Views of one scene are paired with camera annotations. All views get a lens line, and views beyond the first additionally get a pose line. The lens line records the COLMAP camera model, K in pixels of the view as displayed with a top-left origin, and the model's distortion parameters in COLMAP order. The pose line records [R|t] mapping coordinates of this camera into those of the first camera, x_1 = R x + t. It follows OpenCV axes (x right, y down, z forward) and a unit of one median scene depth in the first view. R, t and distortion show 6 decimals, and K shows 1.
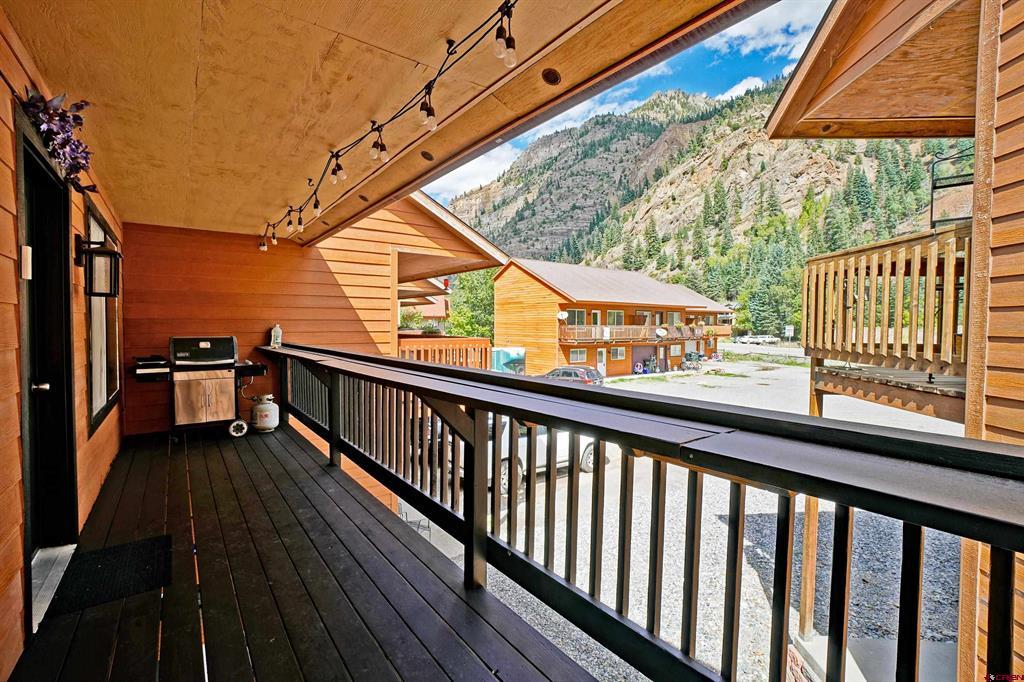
lens RADIAL K [[456.6, 0, 510.9], [0, 456.6, 340.9], [0, 0, 1]] dist [-0.056778, 0.019648]
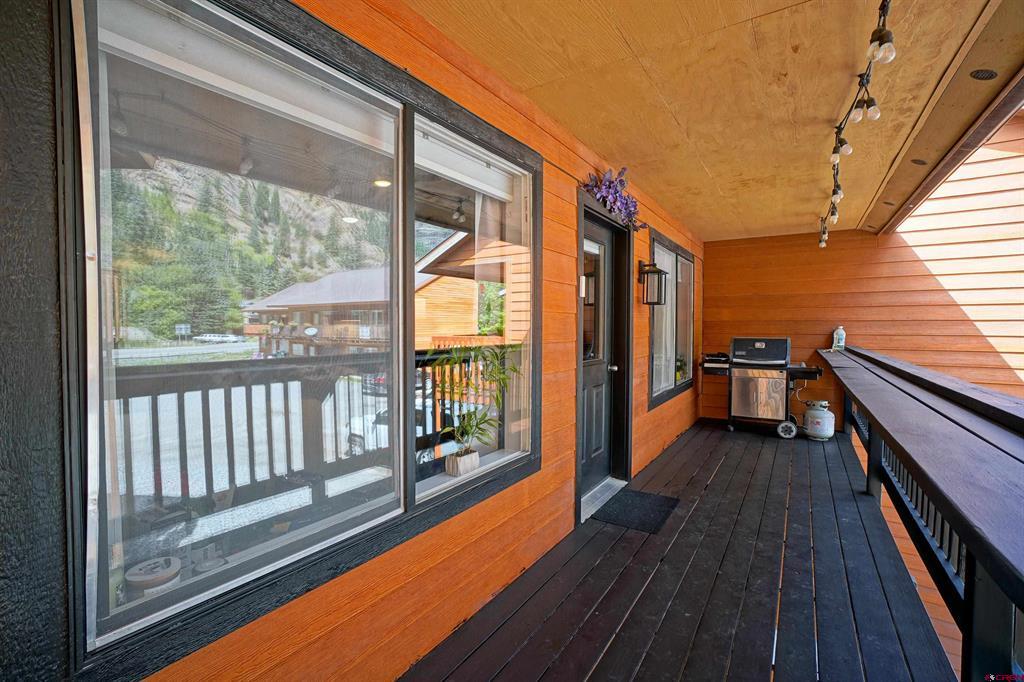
lens RADIAL K [[456.6, 0, 506.0], [0, 456.6, 340.5], [0, 0, 1]] dist [-0.056778, 0.019648]
pose [[0.326879, 0.027964, -0.944652, 0.126797], [-0.031835, 0.999321, 0.018566, -0.002574], [0.944530, 0.024004, 0.327547, 0.076883]]
